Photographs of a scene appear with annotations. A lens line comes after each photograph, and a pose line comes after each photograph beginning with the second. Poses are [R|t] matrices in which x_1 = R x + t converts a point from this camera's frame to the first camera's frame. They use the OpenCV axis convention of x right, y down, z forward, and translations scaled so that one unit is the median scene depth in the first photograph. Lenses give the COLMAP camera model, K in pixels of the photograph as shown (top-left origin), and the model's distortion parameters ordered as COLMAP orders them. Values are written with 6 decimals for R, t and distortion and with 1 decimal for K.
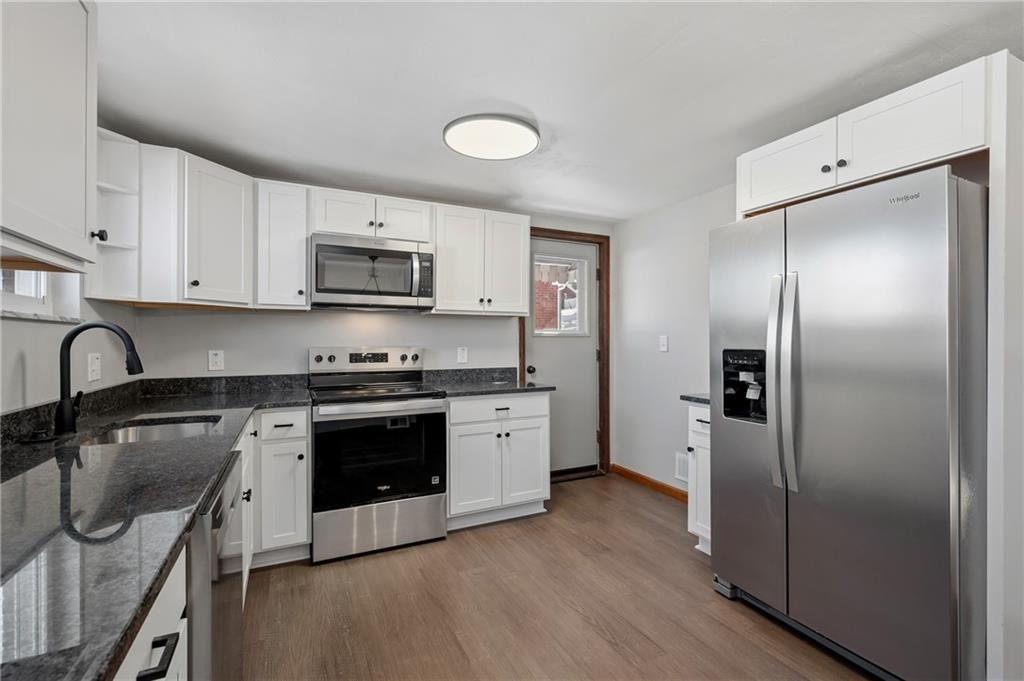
lens RADIAL K [[452.7, 0, 512.0], [0, 452.7, 340.5], [0, 0, 1]] dist [0.000301, 0.000092]
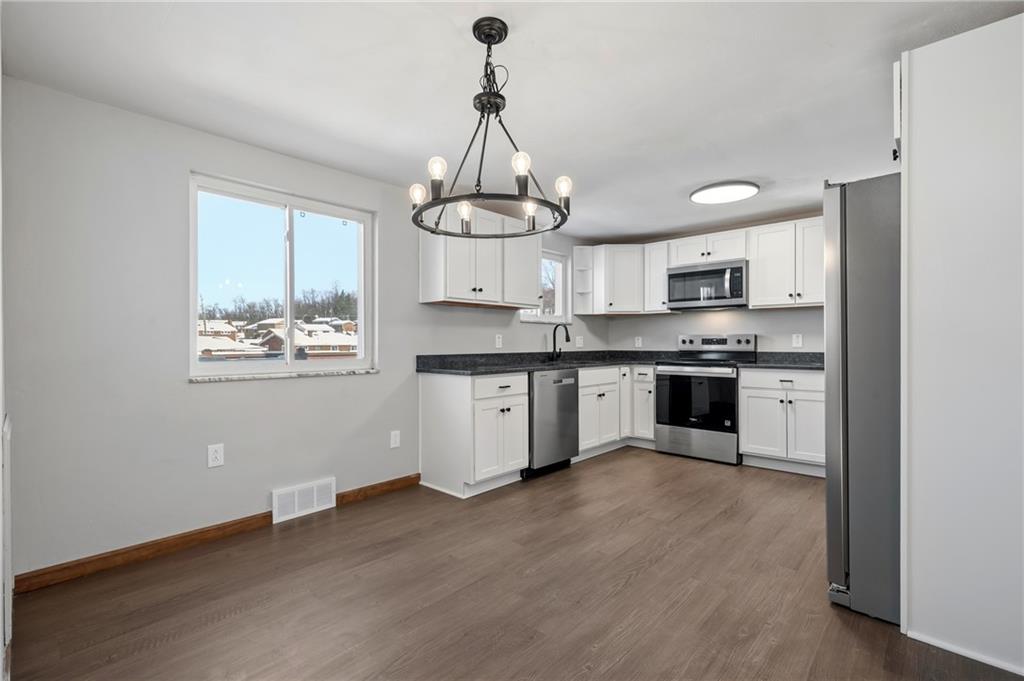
lens RADIAL K [[452.7, 0, 512.0], [0, 452.7, 340.5], [0, 0, 1]] dist [0.000301, 0.000092]
pose [[0.355162, -0.007346, -0.934776, 0.936180], [0.000206, 0.999970, -0.007780, 0.051117], [0.934805, 0.002571, 0.355152, -0.171399]]
